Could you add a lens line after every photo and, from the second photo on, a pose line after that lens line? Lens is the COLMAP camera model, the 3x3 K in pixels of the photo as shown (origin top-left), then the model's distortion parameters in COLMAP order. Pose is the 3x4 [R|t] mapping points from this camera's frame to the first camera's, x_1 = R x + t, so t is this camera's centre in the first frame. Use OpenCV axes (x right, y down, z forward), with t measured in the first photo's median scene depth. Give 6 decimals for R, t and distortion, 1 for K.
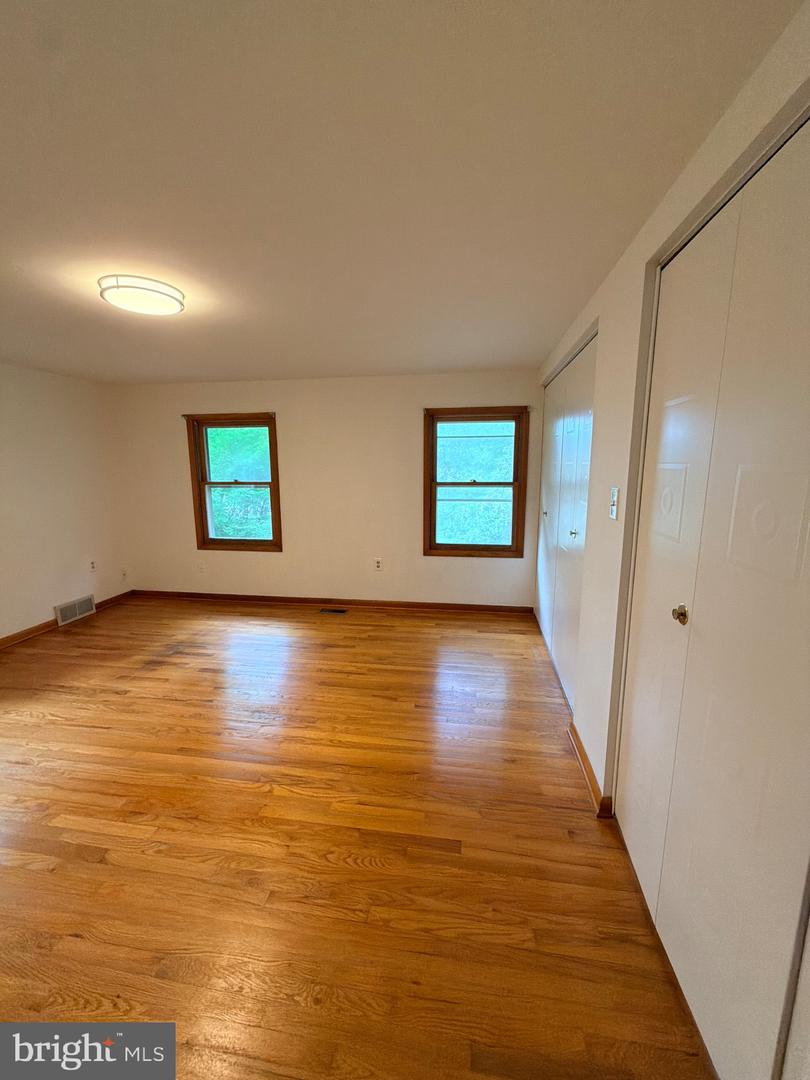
lens RADIAL K [[427.1, 0, 402.7], [0, 427.1, 534.9], [0, 0, 1]] dist [-0.000528, 0.000207]
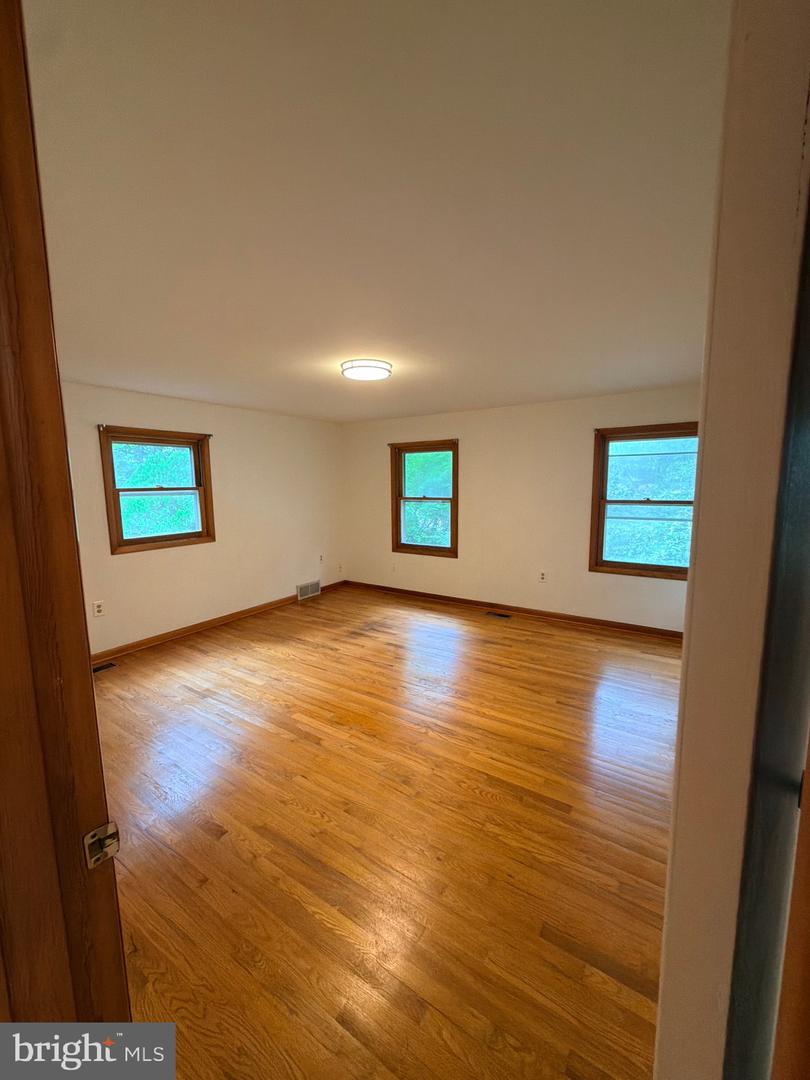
lens RADIAL K [[427.1, 0, 397.9], [0, 427.1, 536.9], [0, 0, 1]] dist [-0.000528, 0.000207]
pose [[0.901137, 0.050820, -0.430545, 0.091784], [-0.064457, 0.997773, -0.017137, 0.017193], [0.428715, 0.043194, 0.902406, -0.154249]]
